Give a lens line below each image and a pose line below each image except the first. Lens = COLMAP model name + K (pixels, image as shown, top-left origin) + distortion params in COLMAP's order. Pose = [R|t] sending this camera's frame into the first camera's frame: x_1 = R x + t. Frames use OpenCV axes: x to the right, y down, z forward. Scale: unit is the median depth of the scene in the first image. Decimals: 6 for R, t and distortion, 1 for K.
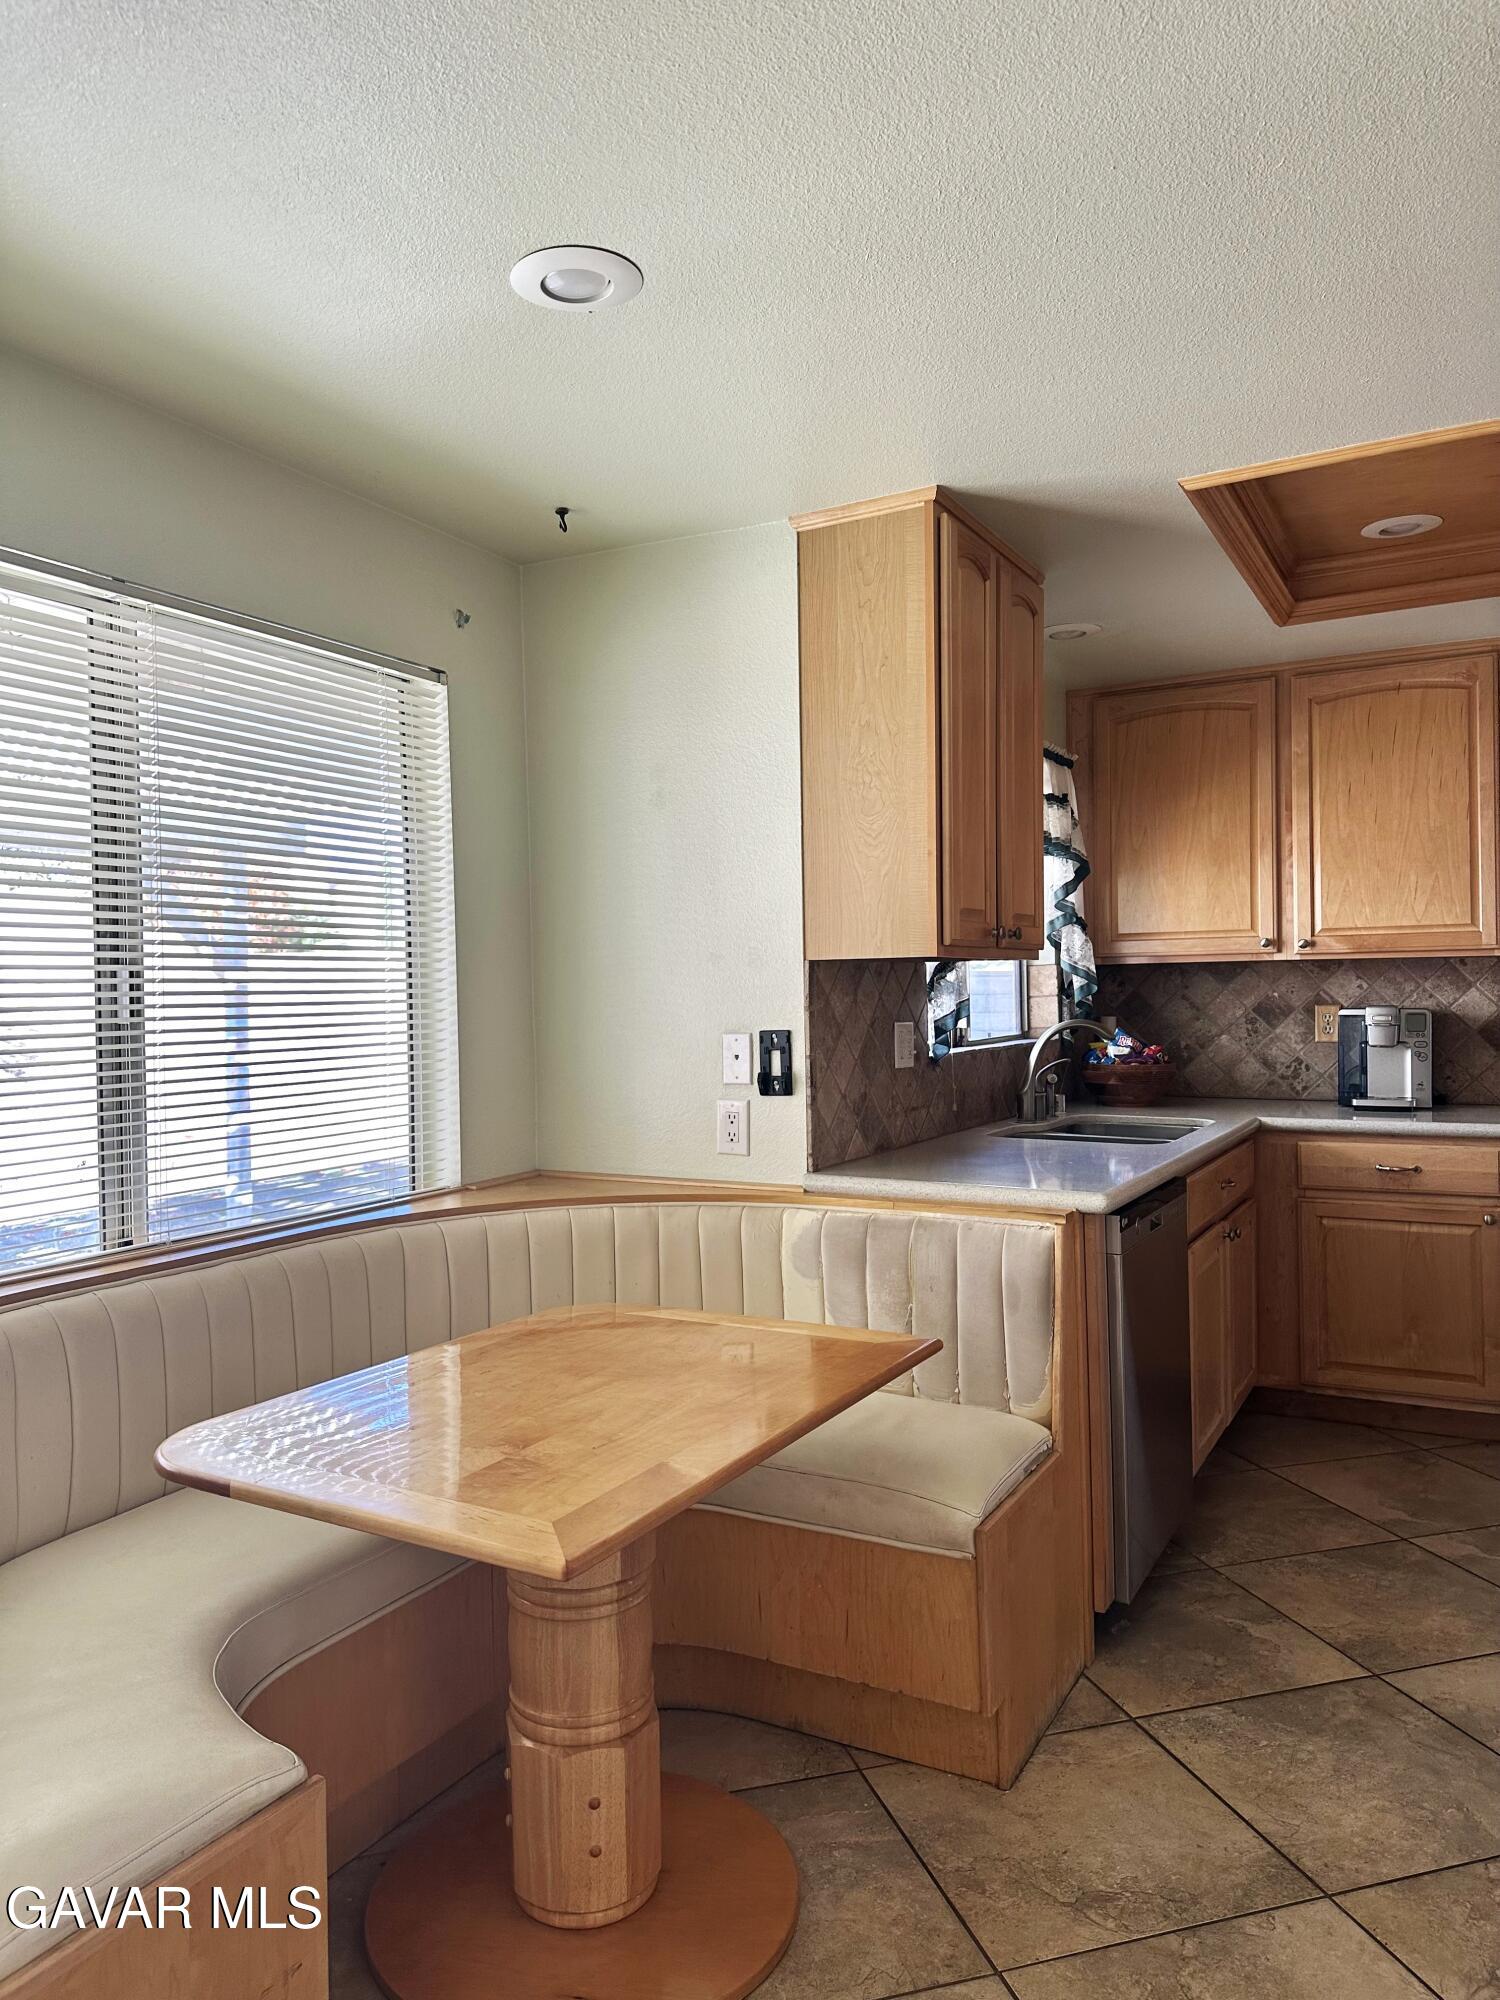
lens RADIAL K [[1395.4, 0, 732.4], [0, 1395.4, 1005.8], [0, 0, 1]] dist [0.100785, -0.129201]
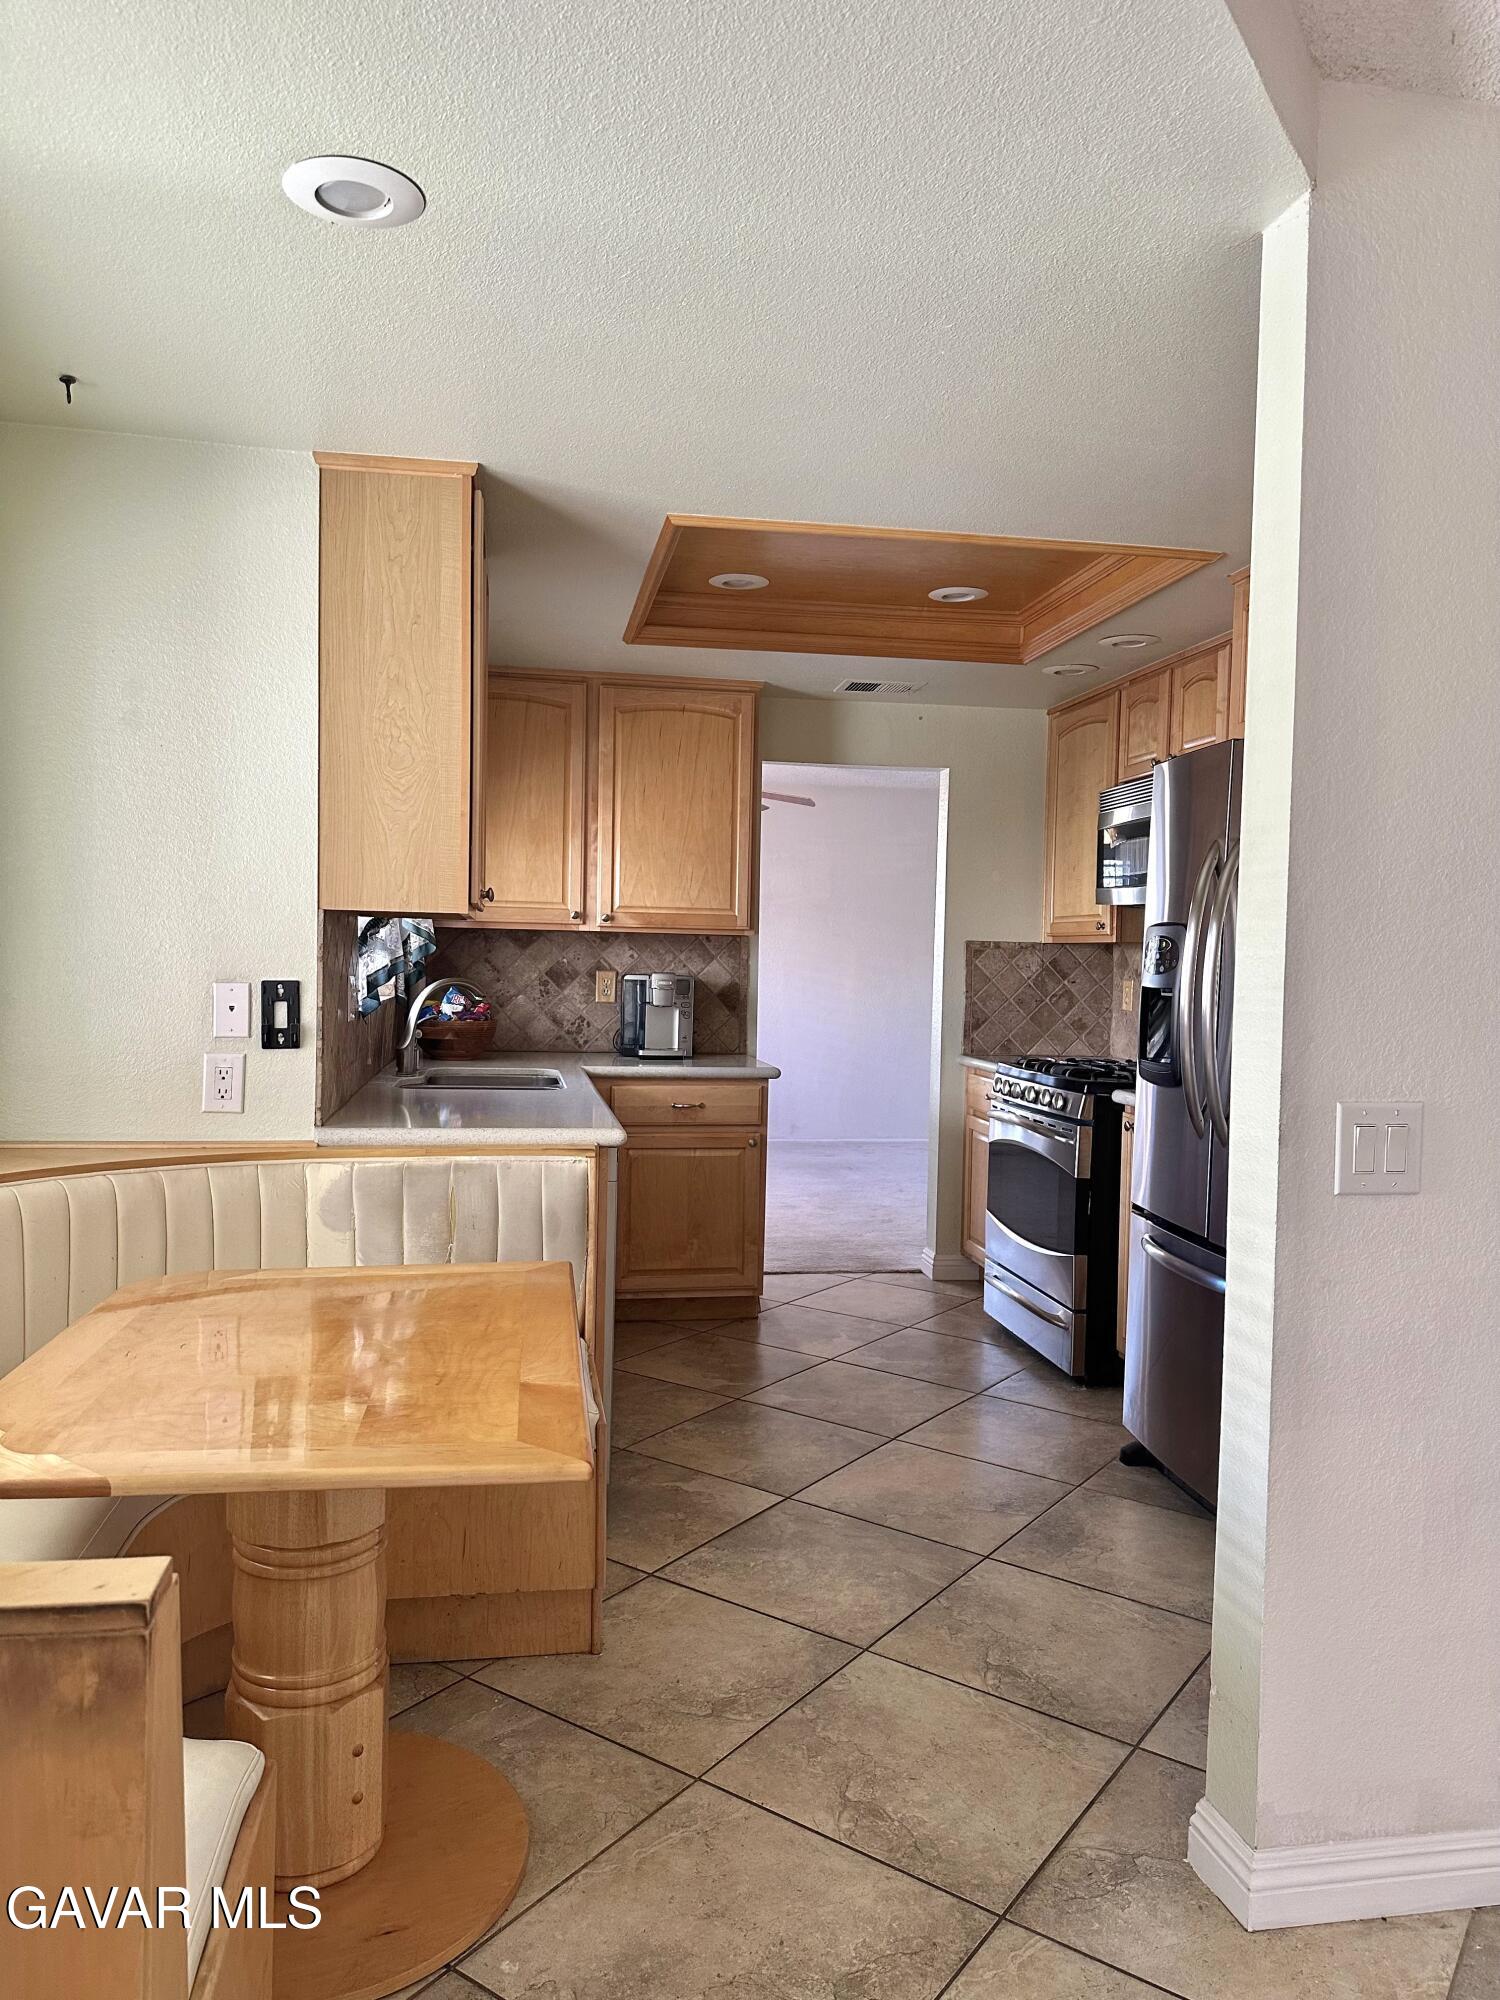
lens RADIAL K [[1392.4, 0, 745.9], [0, 1392.4, 1000.0], [0, 0, 1]] dist [0.169343, -0.330819]
pose [[0.779774, 0.013390, 0.625917, -0.312201], [-0.026272, 0.999590, 0.011347, 0.010928], [-0.625509, -0.025292, 0.779807, 0.041227]]
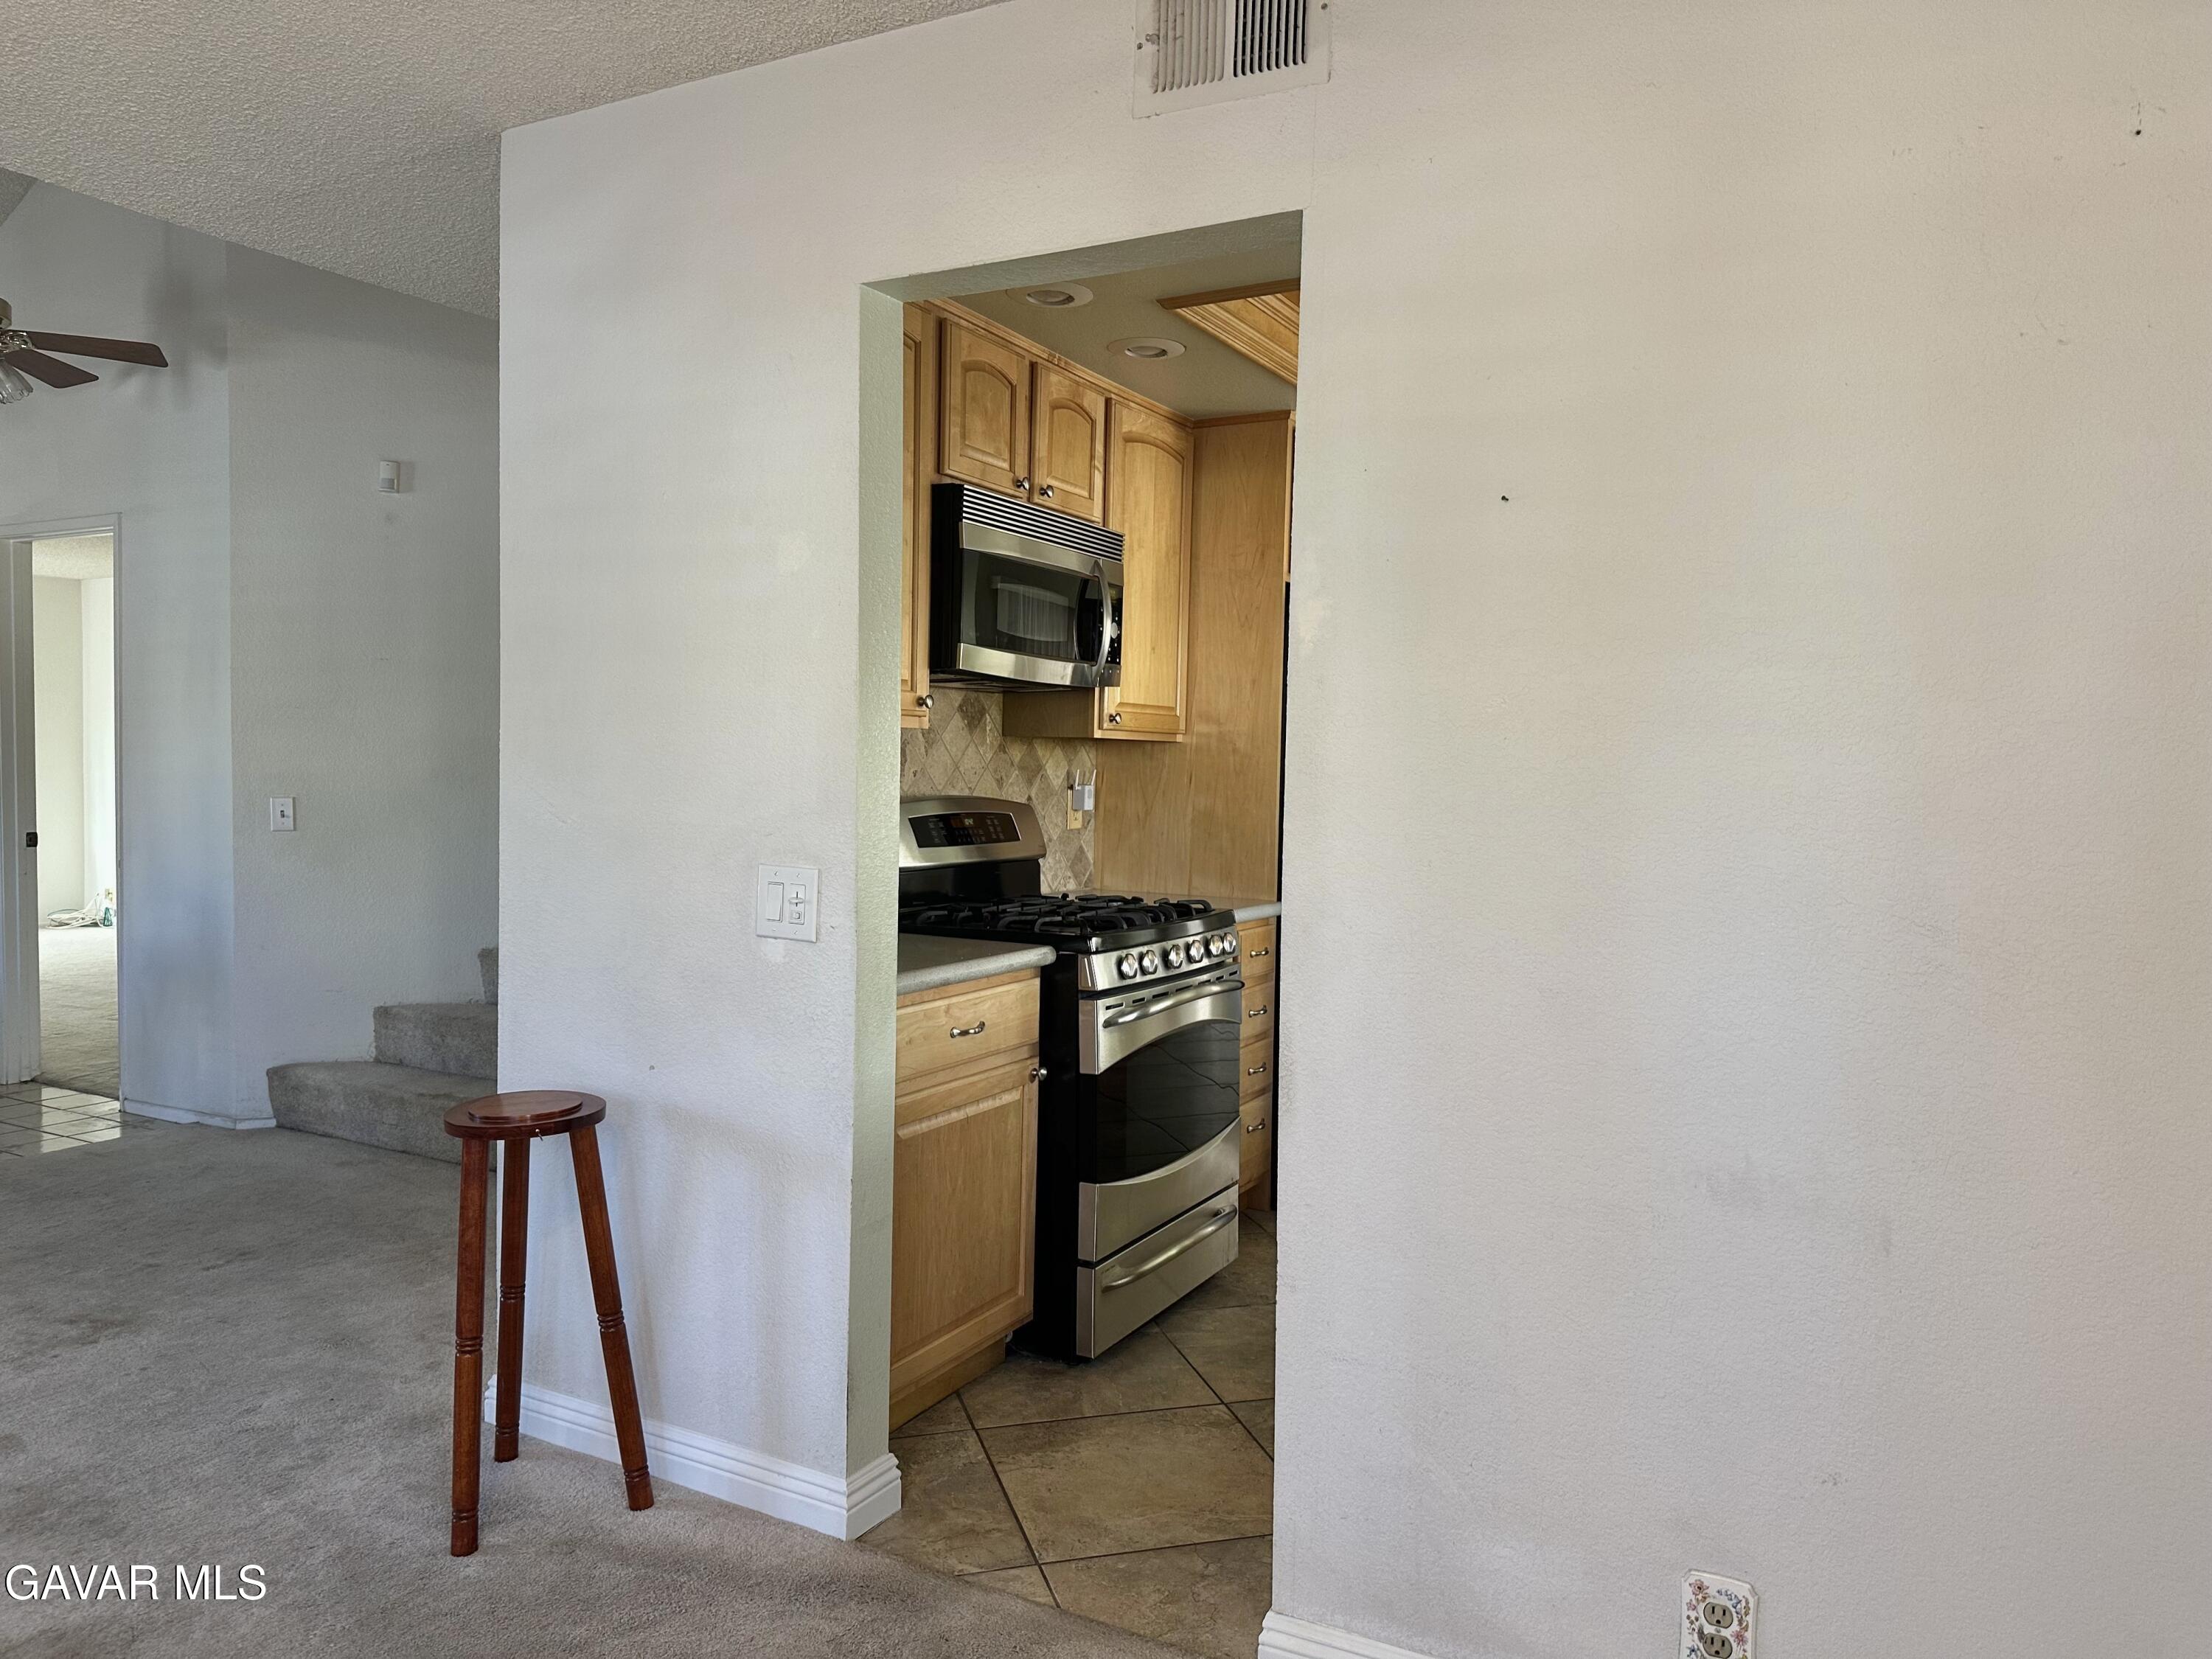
lens RADIAL K [[1533.9, 0, 1104.6], [0, 1533.9, 836.1], [0, 0, 1]] dist [0.110104, -0.170283]
pose [[-0.999961, -0.003417, -0.008106, 0.887228], [-0.003917, 0.998043, 0.062409, -0.040358], [0.007877, 0.062438, -0.998018, 2.097356]]
